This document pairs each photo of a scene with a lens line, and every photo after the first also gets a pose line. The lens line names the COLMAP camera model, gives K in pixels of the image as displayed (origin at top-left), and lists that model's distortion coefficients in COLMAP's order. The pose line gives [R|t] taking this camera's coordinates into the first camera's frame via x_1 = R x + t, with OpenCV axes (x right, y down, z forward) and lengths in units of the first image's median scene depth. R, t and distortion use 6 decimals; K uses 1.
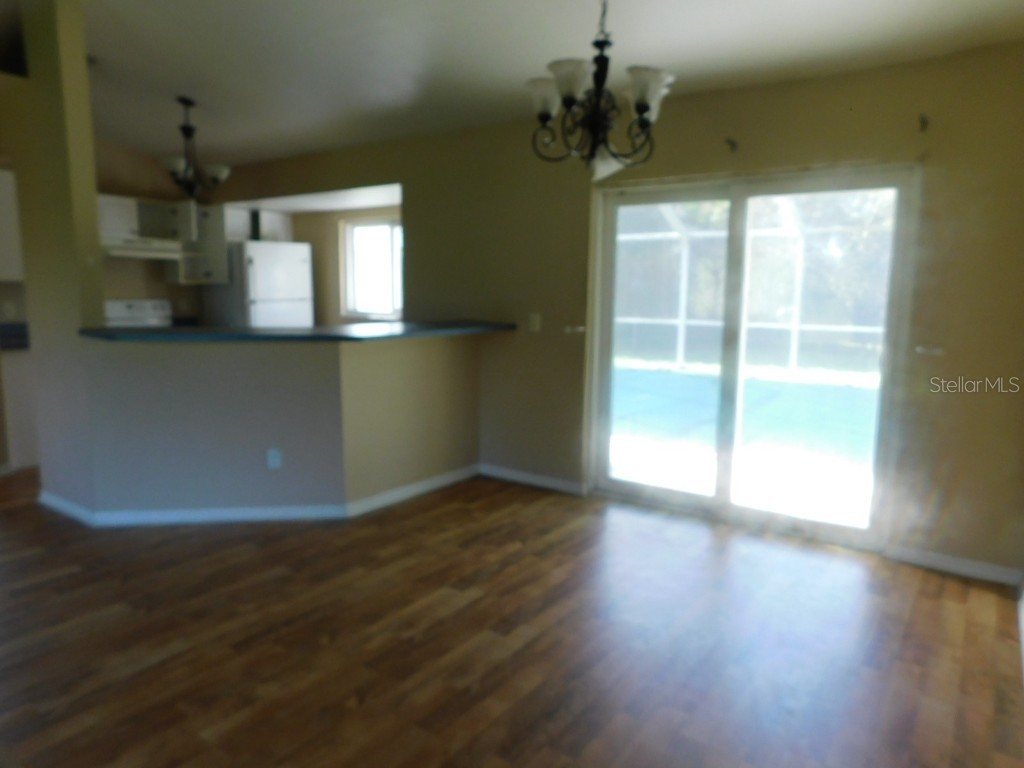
lens RADIAL K [[690.1, 0, 512.0], [0, 690.1, 384.0], [0, 0, 1]] dist [-0.056120, 0.059435]
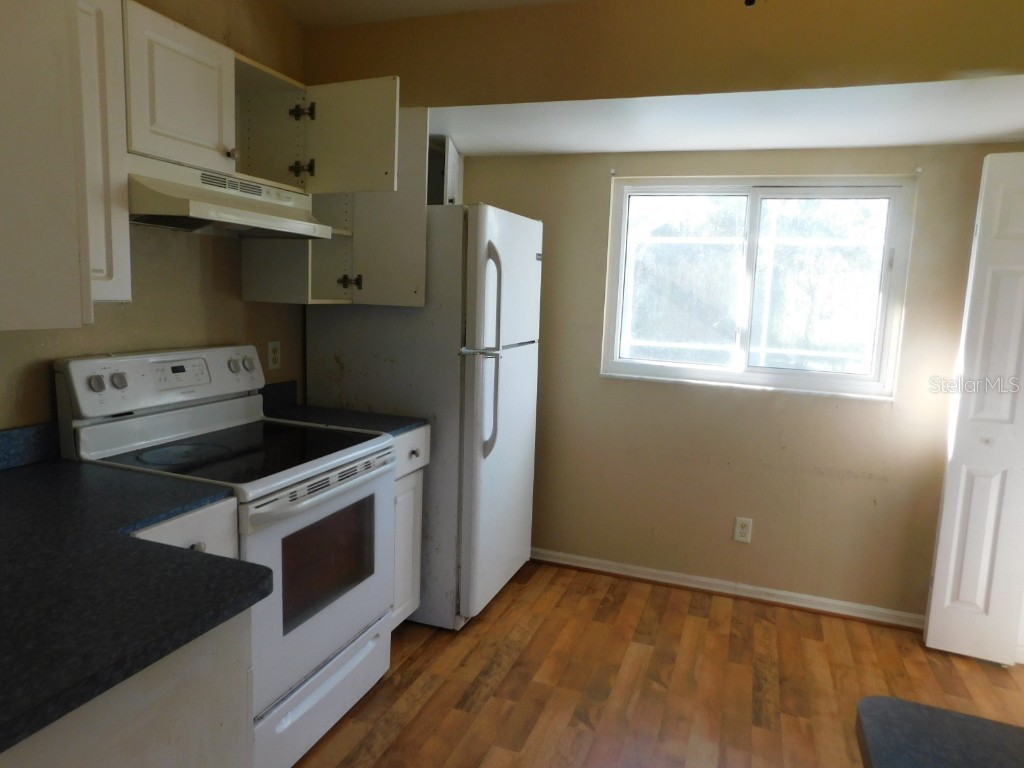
lens RADIAL K [[690.1, 0, 512.0], [0, 690.1, 384.0], [0, 0, 1]] dist [-0.056120, 0.059435]
pose [[0.963974, -0.007956, 0.265876, -0.474705], [0.008491, 0.999964, -0.000864, -0.101473], [-0.265860, 0.003090, 0.964007, 0.600280]]
